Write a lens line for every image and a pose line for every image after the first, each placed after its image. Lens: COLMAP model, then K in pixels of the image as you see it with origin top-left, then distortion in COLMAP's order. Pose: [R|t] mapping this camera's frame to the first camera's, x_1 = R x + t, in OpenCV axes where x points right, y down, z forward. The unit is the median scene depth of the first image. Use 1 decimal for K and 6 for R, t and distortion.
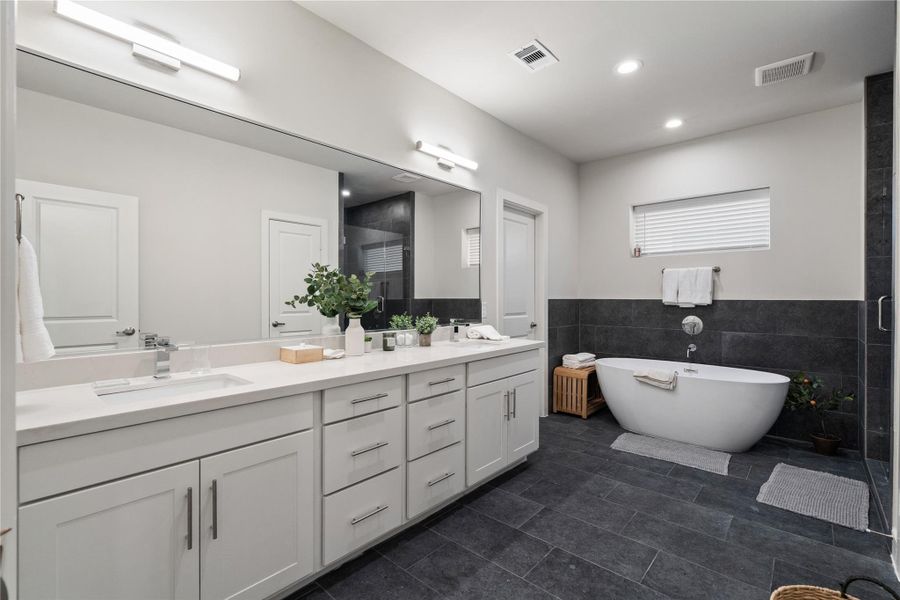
lens RADIAL K [[405.5, 0, 447.0], [0, 405.5, 300.0], [0, 0, 1]] dist [0.001524, 0.000207]
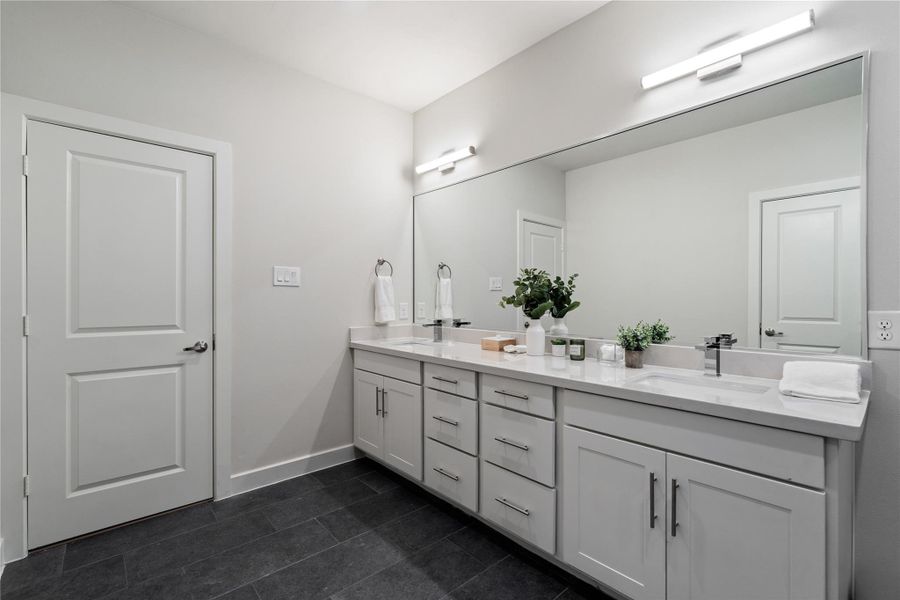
lens RADIAL K [[405.5, 0, 450.3], [0, 405.5, 298.6], [0, 0, 1]] dist [0.001524, 0.000207]
pose [[-0.099973, 0.000467, -0.994990, 0.845666], [-0.007861, 0.999968, 0.001259, -0.005088], [0.994959, 0.007948, -0.099967, 0.926809]]
